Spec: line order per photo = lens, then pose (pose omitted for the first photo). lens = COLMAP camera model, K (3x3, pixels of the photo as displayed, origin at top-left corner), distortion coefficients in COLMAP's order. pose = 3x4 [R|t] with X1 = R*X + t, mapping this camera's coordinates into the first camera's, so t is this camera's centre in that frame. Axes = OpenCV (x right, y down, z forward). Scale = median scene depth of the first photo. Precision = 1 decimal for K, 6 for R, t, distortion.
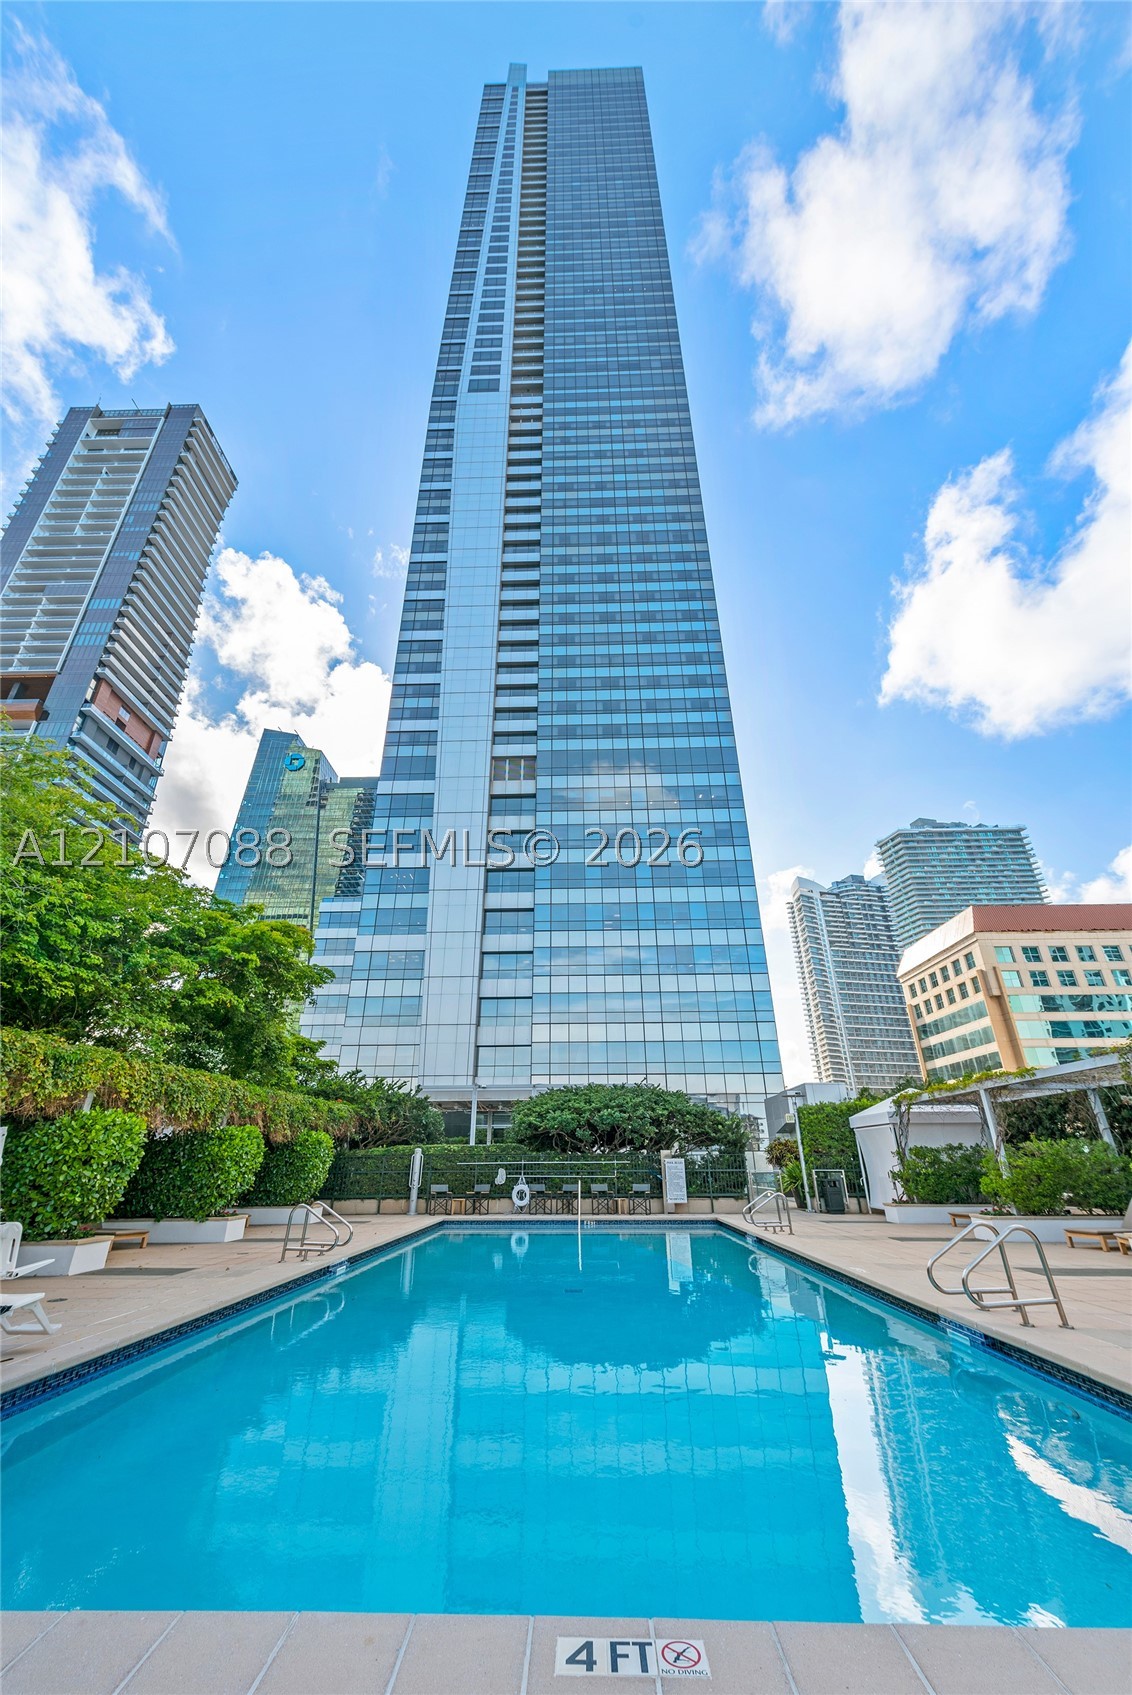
lens RADIAL K [[666.8, 0, 566.0], [0, 666.8, 847.5], [0, 0, 1]] dist [0.020058, -0.007227]
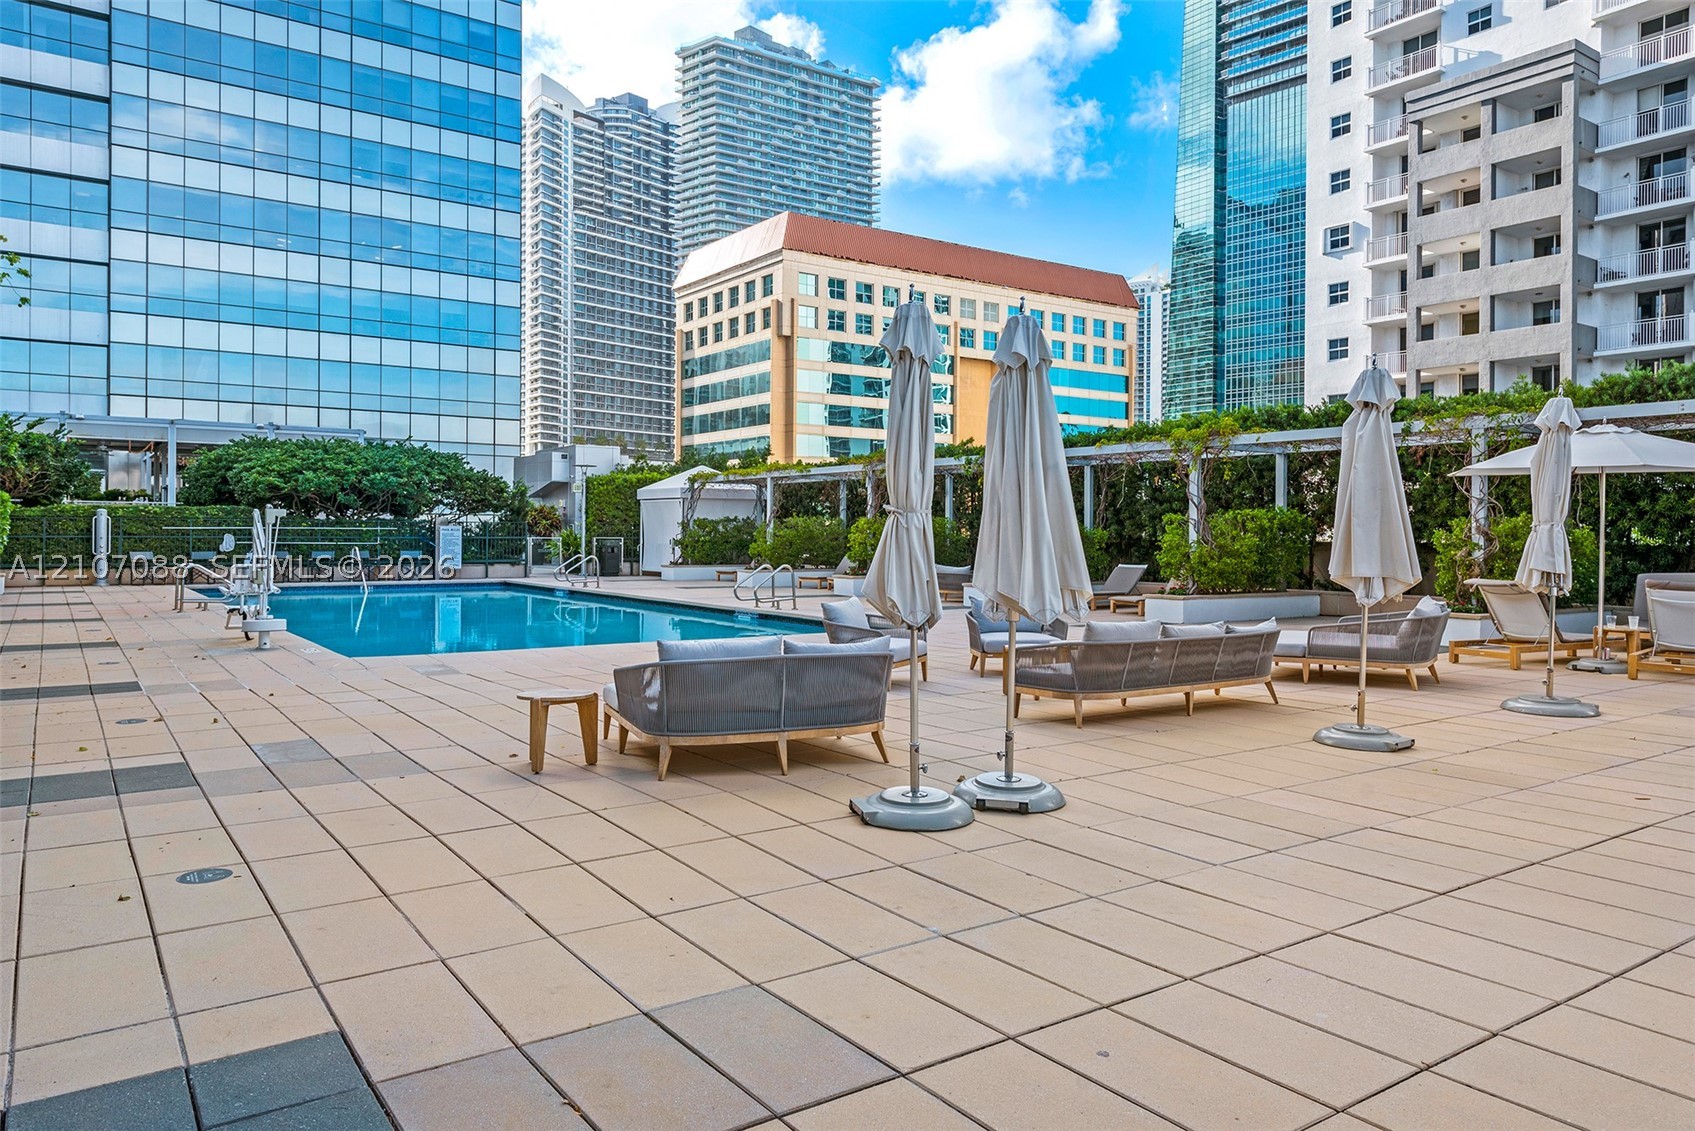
lens RADIAL K [[1163.5, 0, 847.5], [0, 1163.5, 565.5], [0, 0, 1]] dist [-0.218340, -0.000393]
pose [[0.807710, -0.004185, 0.589565, -0.079564], [-0.264303, 0.891295, 0.368425, -0.048689], [-0.527018, -0.453404, 0.718802, -0.102570]]
